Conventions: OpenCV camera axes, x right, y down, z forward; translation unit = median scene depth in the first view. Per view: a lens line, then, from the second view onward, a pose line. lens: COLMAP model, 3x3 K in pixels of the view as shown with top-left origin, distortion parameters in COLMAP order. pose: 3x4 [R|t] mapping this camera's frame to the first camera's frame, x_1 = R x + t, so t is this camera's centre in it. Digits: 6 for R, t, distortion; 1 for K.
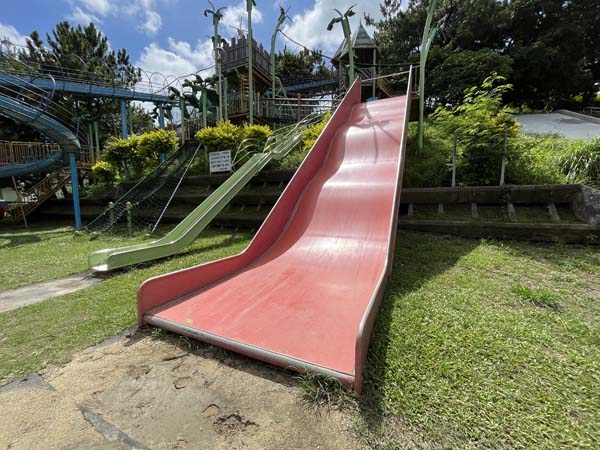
lens RADIAL K [[245.4, 0, 302.4], [0, 245.4, 224.5], [0, 0, 1]] dist [0.000884, 0.000214]
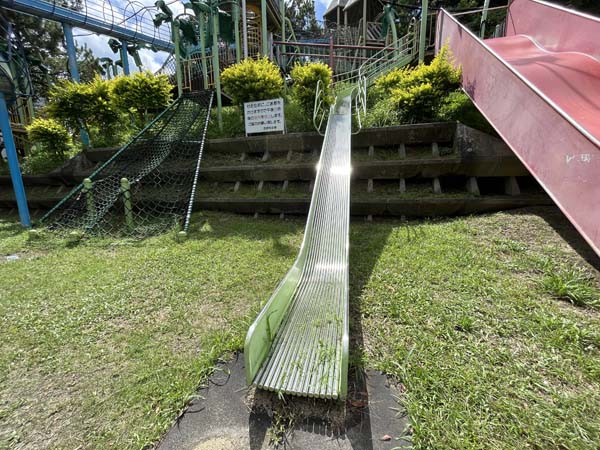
lens RADIAL K [[245.4, 0, 302.4], [0, 245.4, 224.5], [0, 0, 1]] dist [0.000884, 0.000214]
pose [[0.985257, -0.037410, 0.166942, -0.362255], [0.024476, 0.996584, 0.078873, -0.013550], [-0.169323, -0.073624, 0.982807, 0.307840]]
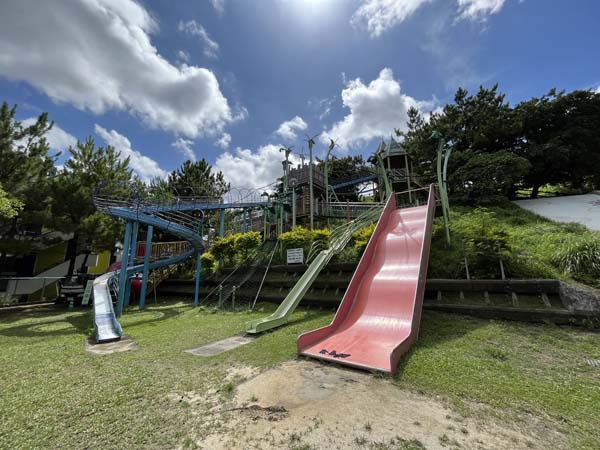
lens RADIAL K [[245.4, 0, 302.4], [0, 245.4, 224.5], [0, 0, 1]] dist [0.000884, 0.000214]
pose [[0.983018, -0.044250, -0.178093, -0.034824], [-0.007953, 0.959307, -0.282254, -0.031501], [0.183336, 0.278877, 0.942664, -0.375409]]
